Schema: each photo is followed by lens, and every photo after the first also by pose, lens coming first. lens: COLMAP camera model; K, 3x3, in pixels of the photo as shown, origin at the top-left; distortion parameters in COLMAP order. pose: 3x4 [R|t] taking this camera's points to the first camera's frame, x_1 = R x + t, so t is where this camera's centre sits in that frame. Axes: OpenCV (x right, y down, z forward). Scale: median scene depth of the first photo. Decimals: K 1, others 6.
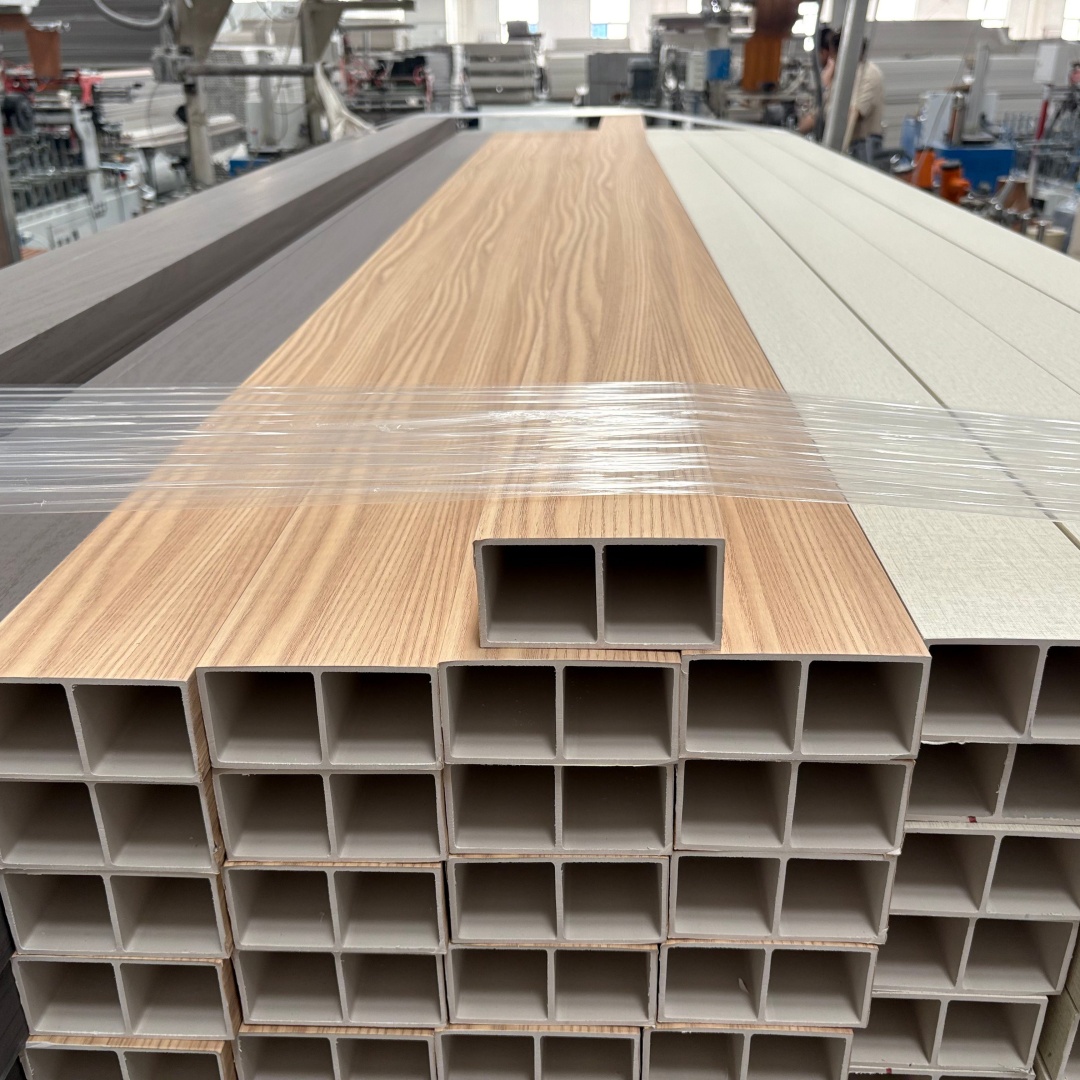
lens RADIAL K [[1086.4, 0, 540.0], [0, 1086.4, 540.0], [0, 0, 1]] dist [0.000123, 0.024955]
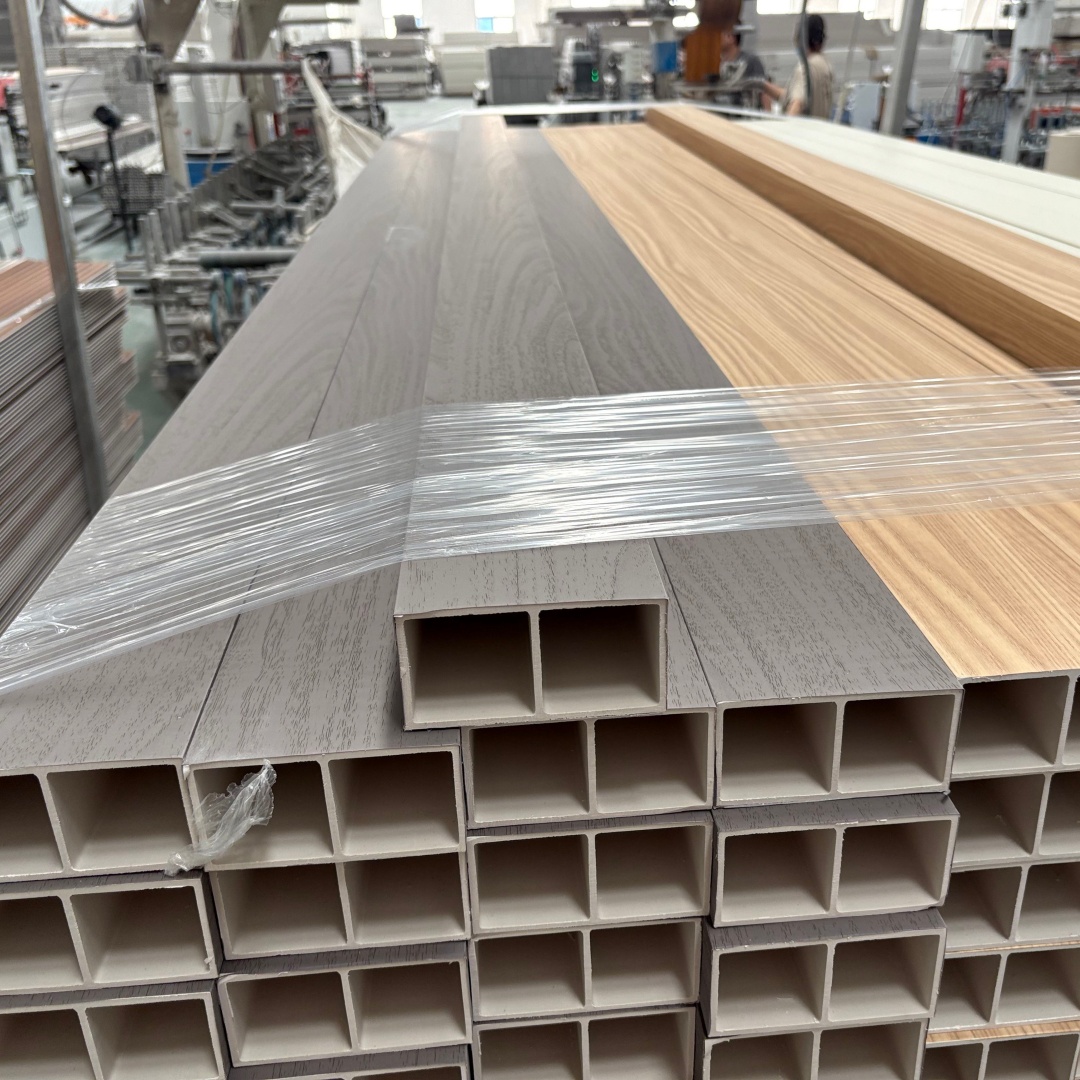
lens RADIAL K [[1091.1, 0, 540.0], [0, 1091.1, 540.0], [0, 0, 1]] dist [0.016235, -0.001409]
pose [[0.989704, -0.066867, 0.126551, -0.101290], [0.066595, 0.997760, 0.006380, -0.003109], [-0.126694, 0.002113, 0.991940, 0.005415]]
